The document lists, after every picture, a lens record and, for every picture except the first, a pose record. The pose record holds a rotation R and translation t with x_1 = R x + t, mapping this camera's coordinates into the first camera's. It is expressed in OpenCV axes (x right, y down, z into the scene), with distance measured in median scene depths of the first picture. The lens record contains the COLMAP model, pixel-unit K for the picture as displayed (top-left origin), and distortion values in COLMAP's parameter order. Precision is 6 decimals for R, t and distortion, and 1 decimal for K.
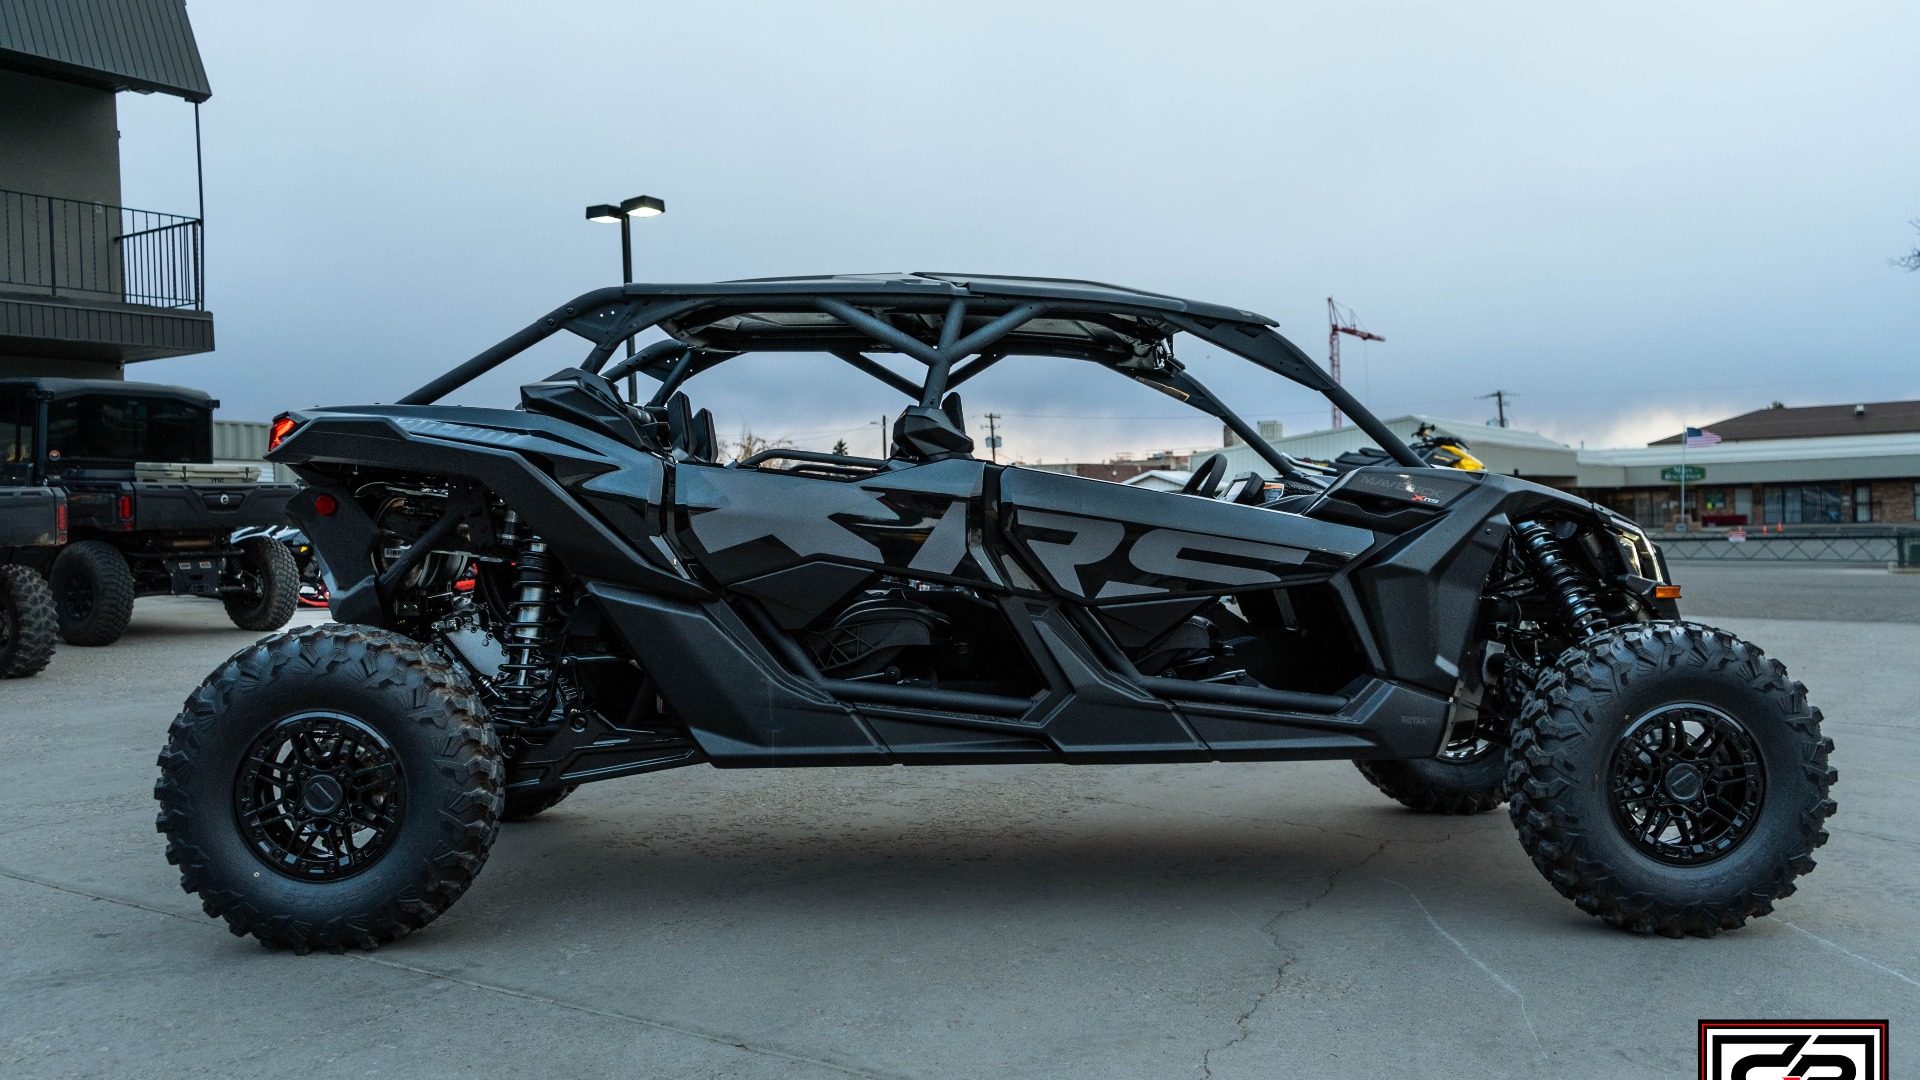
lens RADIAL K [[1538.1, 0, 960.0], [0, 1538.1, 540.0], [0, 0, 1]] dist [0.044599, -0.115209]
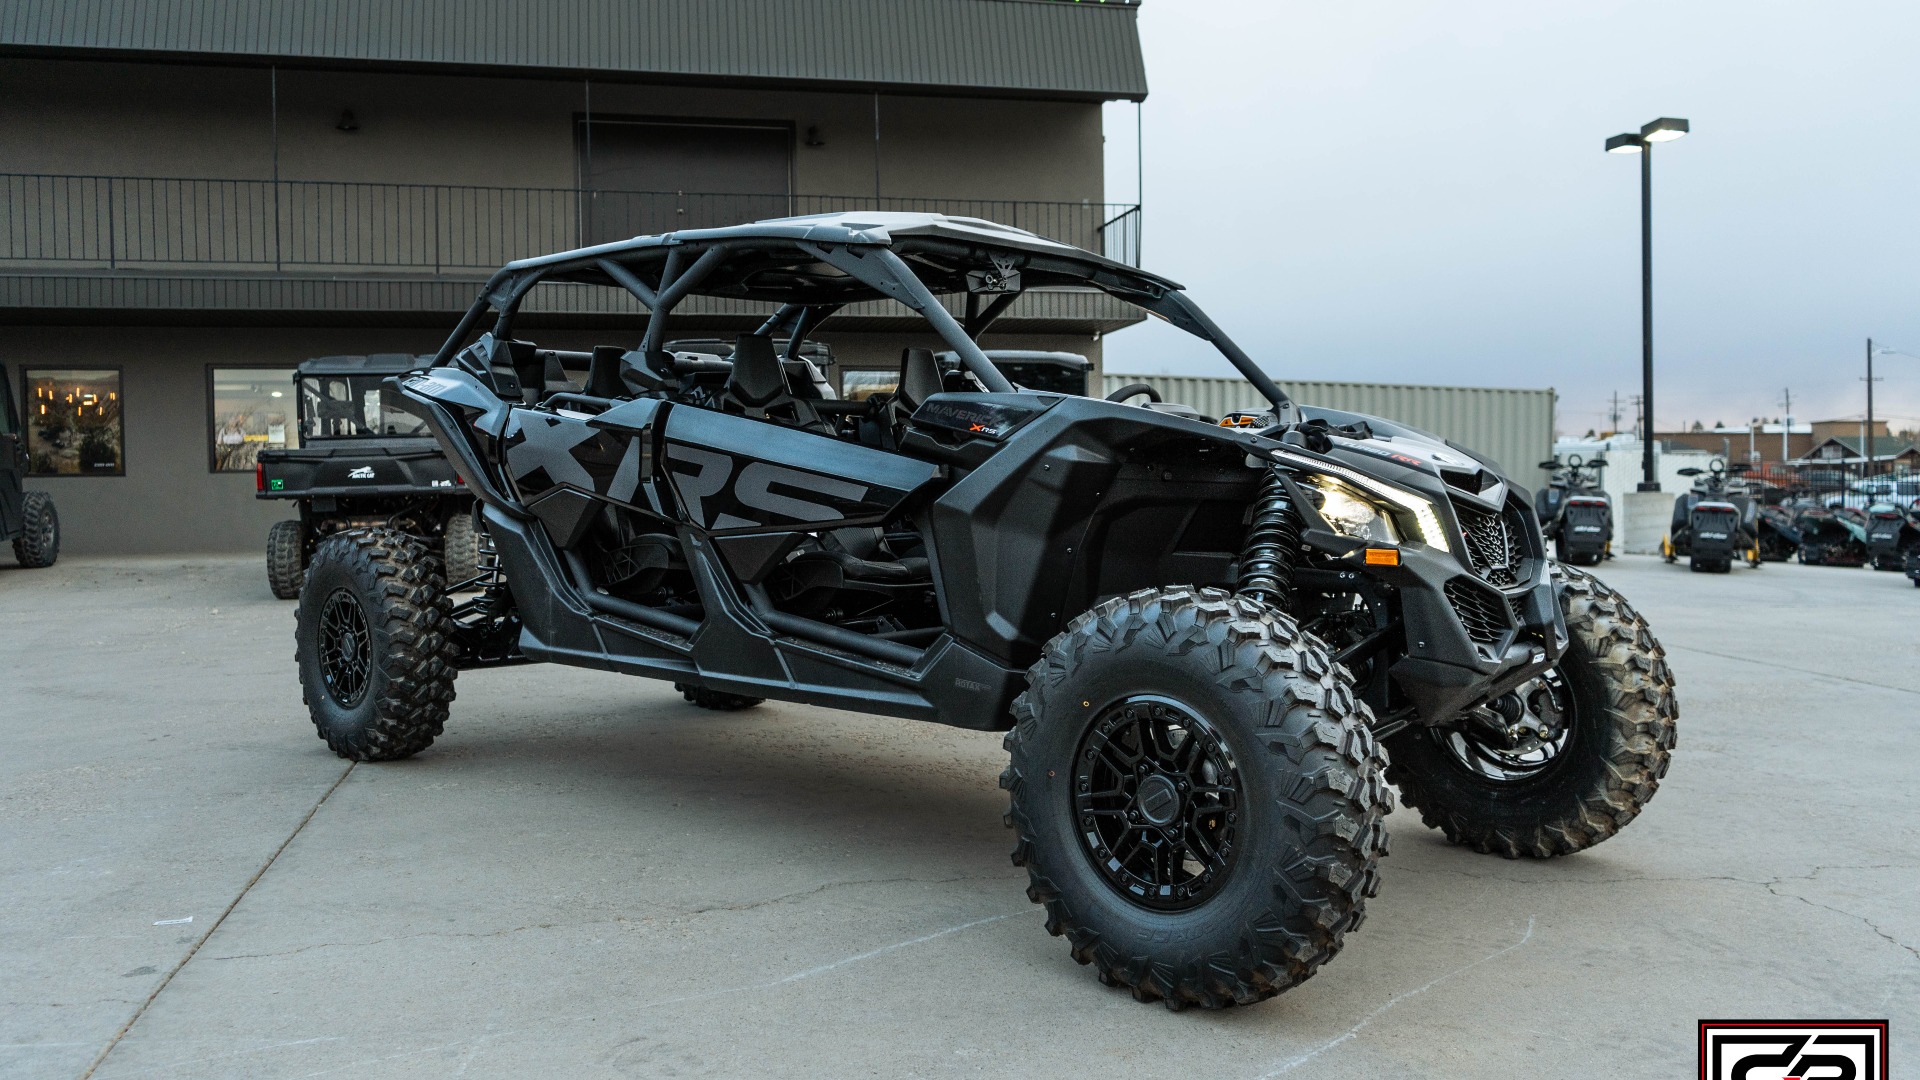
lens RADIAL K [[1544.3, 0, 960.0], [0, 1544.3, 540.0], [0, 0, 1]] dist [-0.038186, -0.002323]
pose [[0.692444, 0.039246, -0.720403, 0.927237], [-0.018502, 0.999157, 0.036648, 0.004135], [0.721234, -0.012048, 0.692587, 0.404632]]
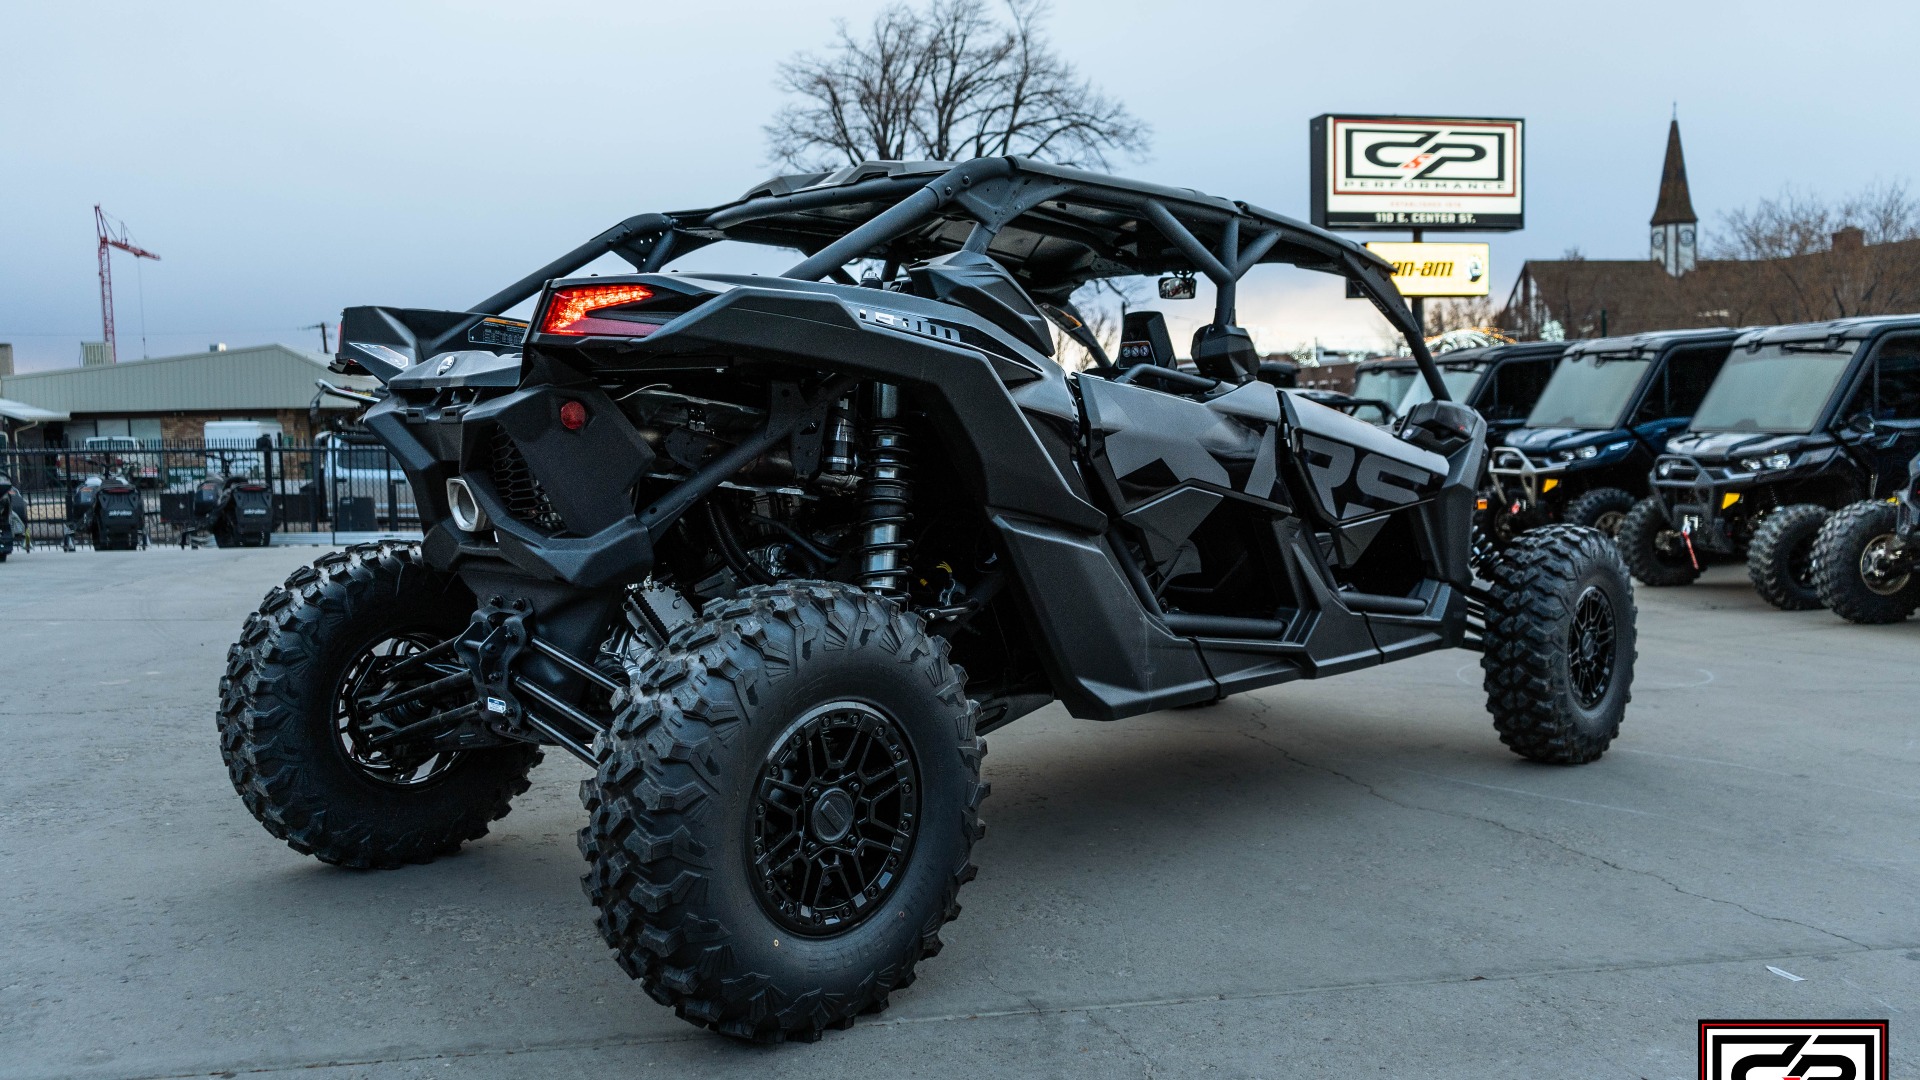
lens RADIAL K [[1538.4, 0, 960.0], [0, 1538.4, 540.0], [0, 0, 1]] dist [-0.007312, 0.000998]
pose [[0.723427, -0.035840, 0.689470, -0.814097], [0.007113, 0.998986, 0.044465, 0.003611], [-0.690365, -0.027263, 0.722948, 0.415610]]
